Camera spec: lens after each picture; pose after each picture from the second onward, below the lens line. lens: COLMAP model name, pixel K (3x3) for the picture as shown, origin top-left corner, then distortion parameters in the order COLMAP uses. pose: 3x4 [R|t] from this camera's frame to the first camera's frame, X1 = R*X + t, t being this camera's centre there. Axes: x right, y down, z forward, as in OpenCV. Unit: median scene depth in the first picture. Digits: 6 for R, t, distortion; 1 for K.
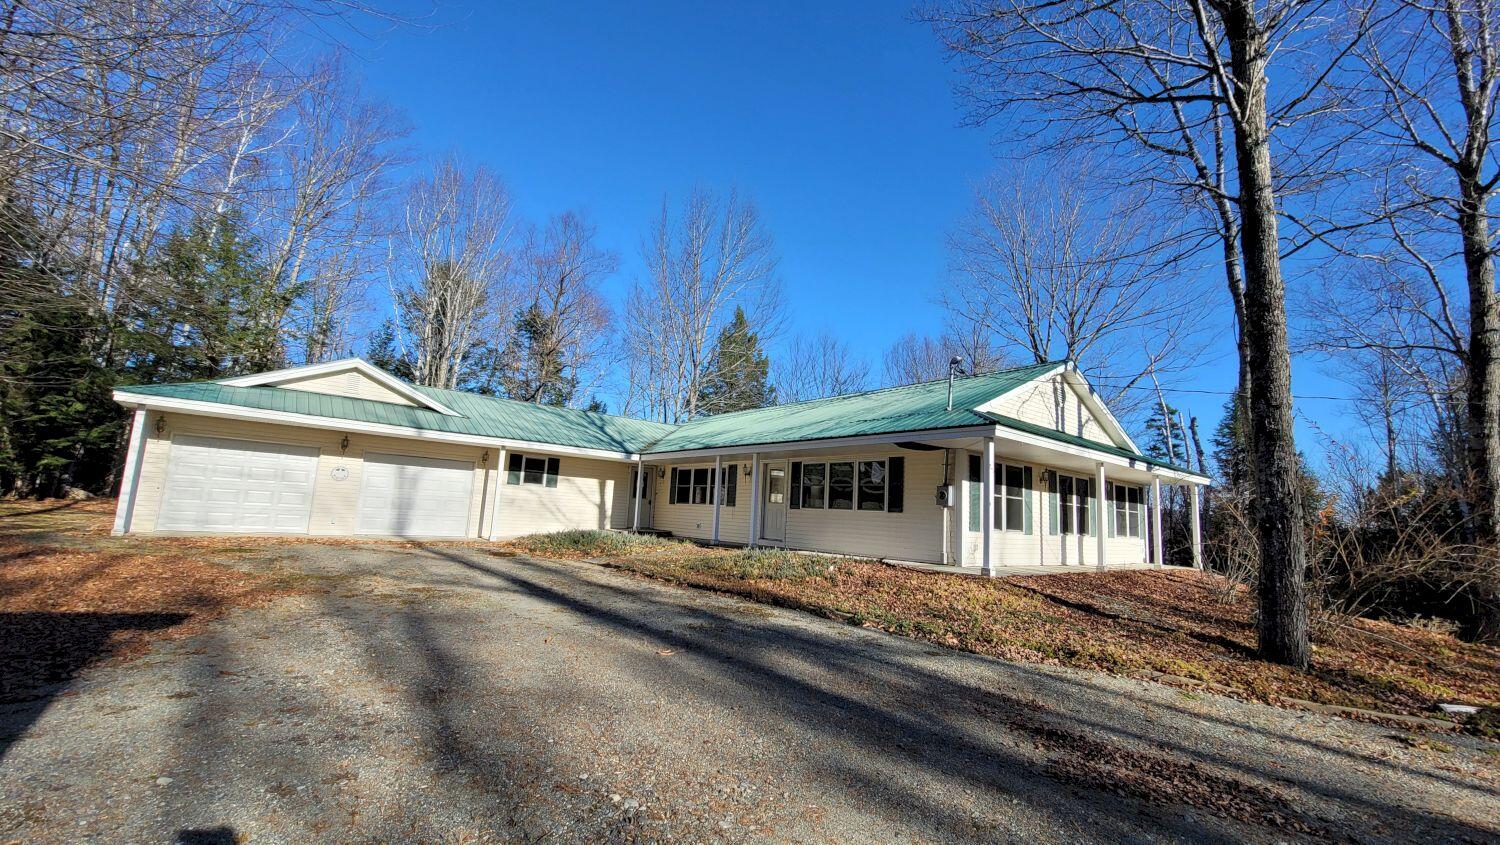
lens RADIAL K [[606.2, 0, 750.0], [0, 606.2, 422.5], [0, 0, 1]] dist [0.000420, 0.000060]
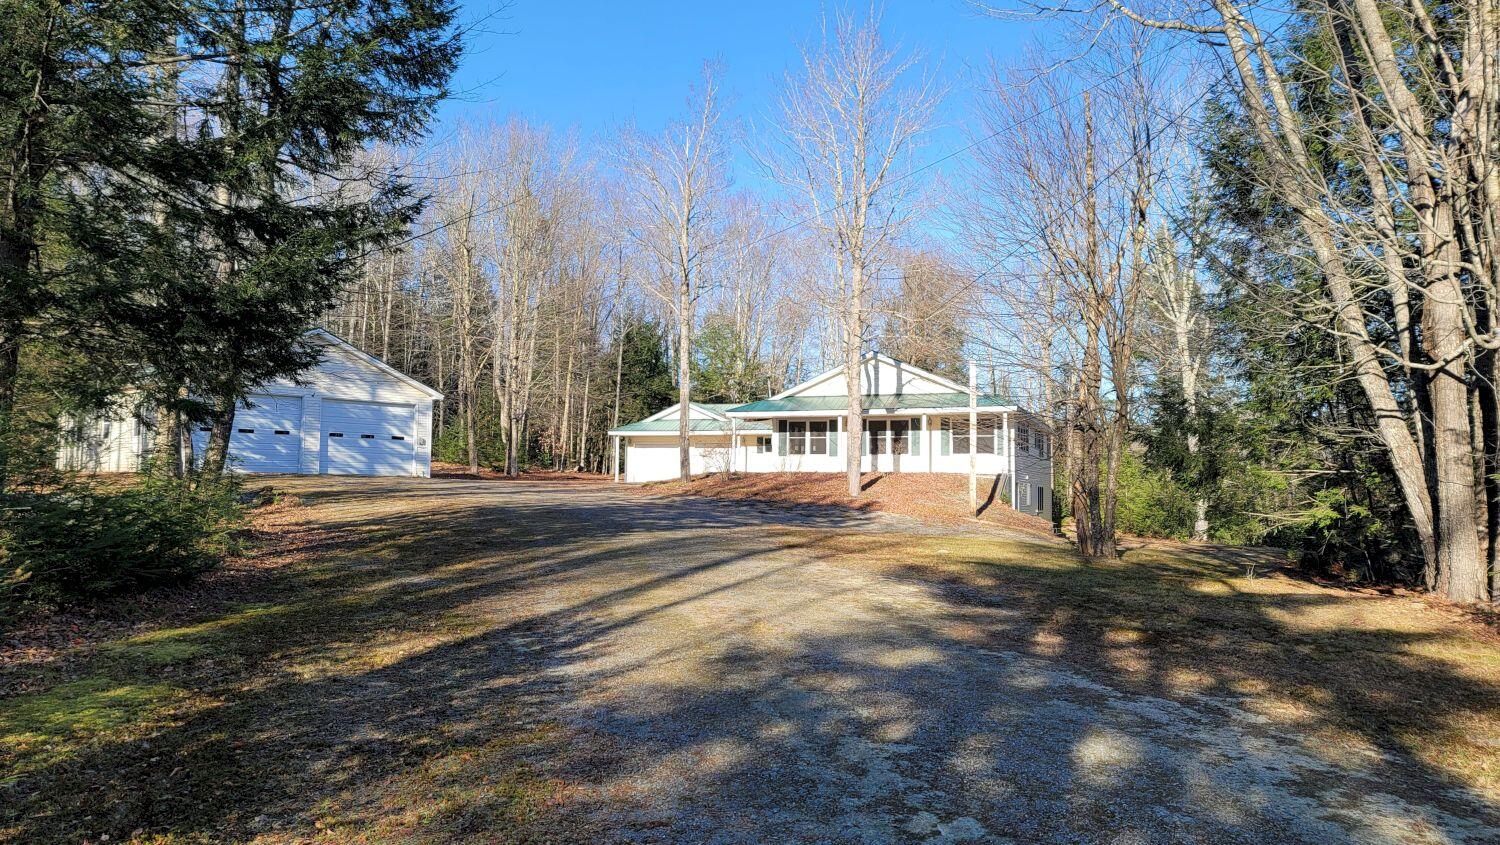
lens RADIAL K [[1111.3, 0, 768.8], [0, 1111.3, 429.9], [0, 0, 1]] dist [0.121237, -0.120354]
pose [[0.525521, -0.101053, -0.844758, 2.909886], [0.148816, 0.988532, -0.025674, 0.144273], [0.837664, -0.112221, 0.534532, -0.904526]]
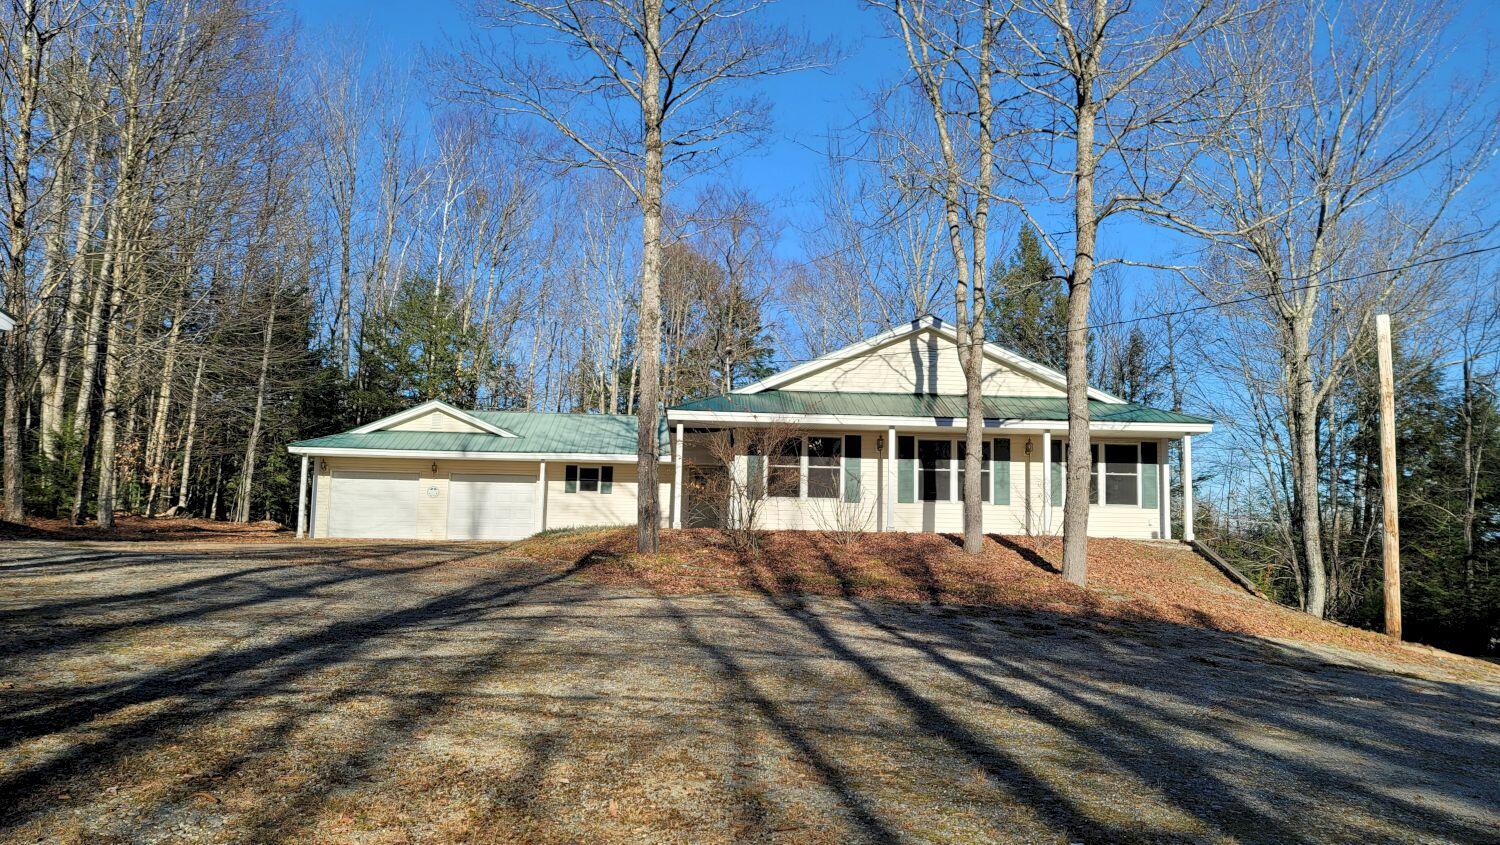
lens RADIAL K [[1111.3, 0, 768.8], [0, 1111.3, 429.9], [0, 0, 1]] dist [0.121237, -0.120354]
pose [[0.828343, -0.099510, -0.551313, 1.236033], [0.113196, 0.993530, -0.009252, 0.056155], [0.548667, -0.054742, 0.834247, -0.589970]]
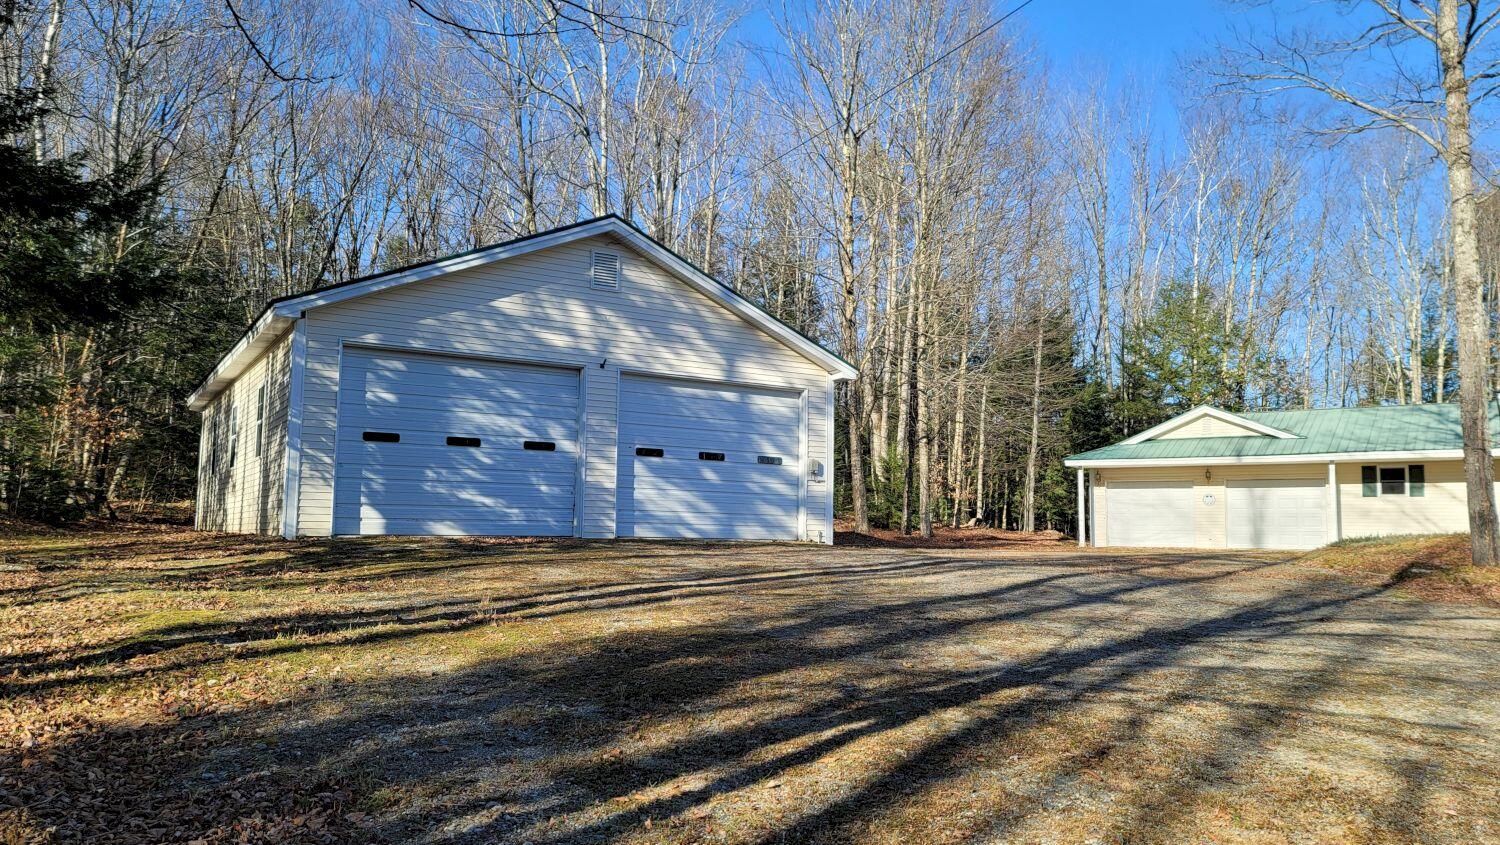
lens RADIAL K [[1111.3, 0, 768.8], [0, 1111.3, 429.9], [0, 0, 1]] dist [0.121237, -0.120354]
pose [[0.312831, -0.148468, -0.938133, 1.238444], [0.148853, 0.983166, -0.105959, 0.054491], [0.938072, -0.106497, 0.329665, -0.601601]]
